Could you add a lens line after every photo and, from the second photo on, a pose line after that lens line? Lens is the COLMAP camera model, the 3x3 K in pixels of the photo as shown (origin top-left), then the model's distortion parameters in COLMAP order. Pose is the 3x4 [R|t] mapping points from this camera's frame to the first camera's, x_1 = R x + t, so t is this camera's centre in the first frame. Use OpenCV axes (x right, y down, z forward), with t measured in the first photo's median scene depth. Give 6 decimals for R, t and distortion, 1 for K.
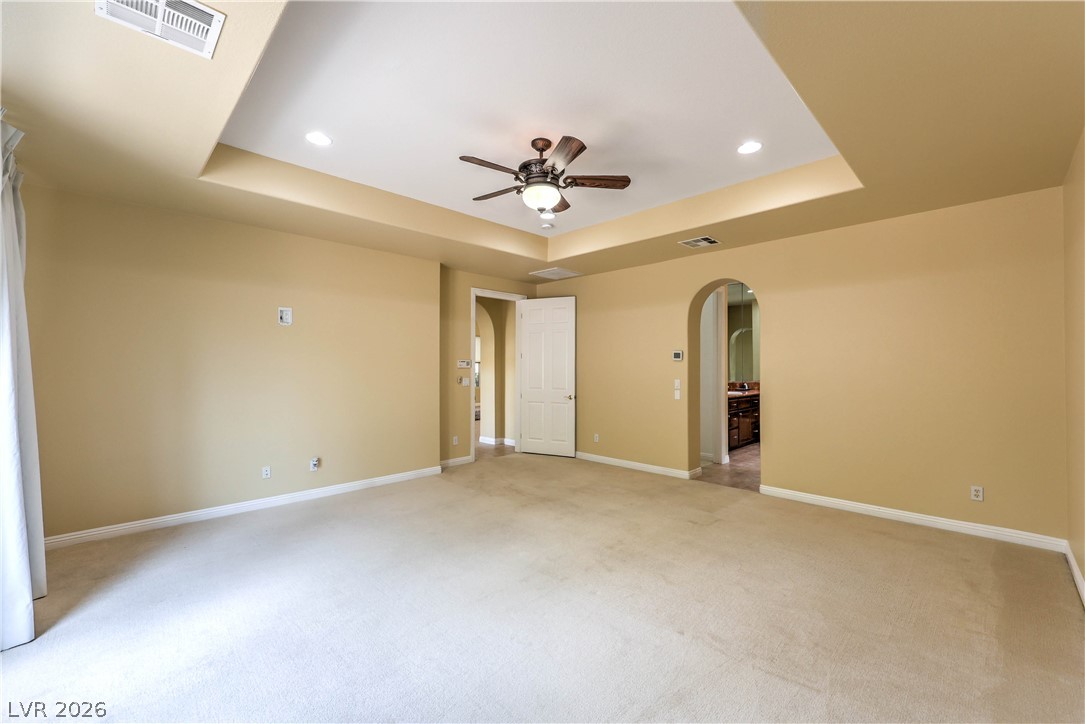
lens RADIAL K [[448.9, 0, 550.7], [0, 448.9, 365.4], [0, 0, 1]] dist [0.012355, 0.000431]
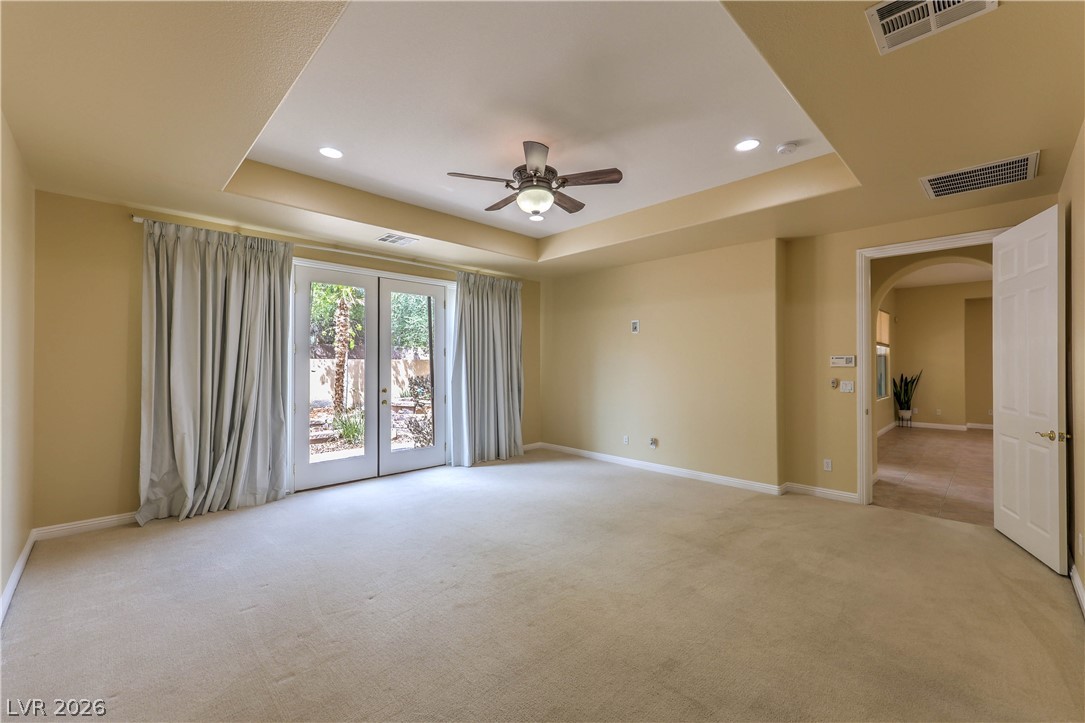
lens RADIAL K [[448.9, 0, 549.5], [0, 448.9, 360.5], [0, 0, 1]] dist [0.012355, 0.000431]
pose [[-0.012903, -0.003563, -0.999910, 0.606700], [0.001989, 0.999992, -0.003589, -0.002683], [0.999915, -0.002036, -0.012896, 0.623294]]
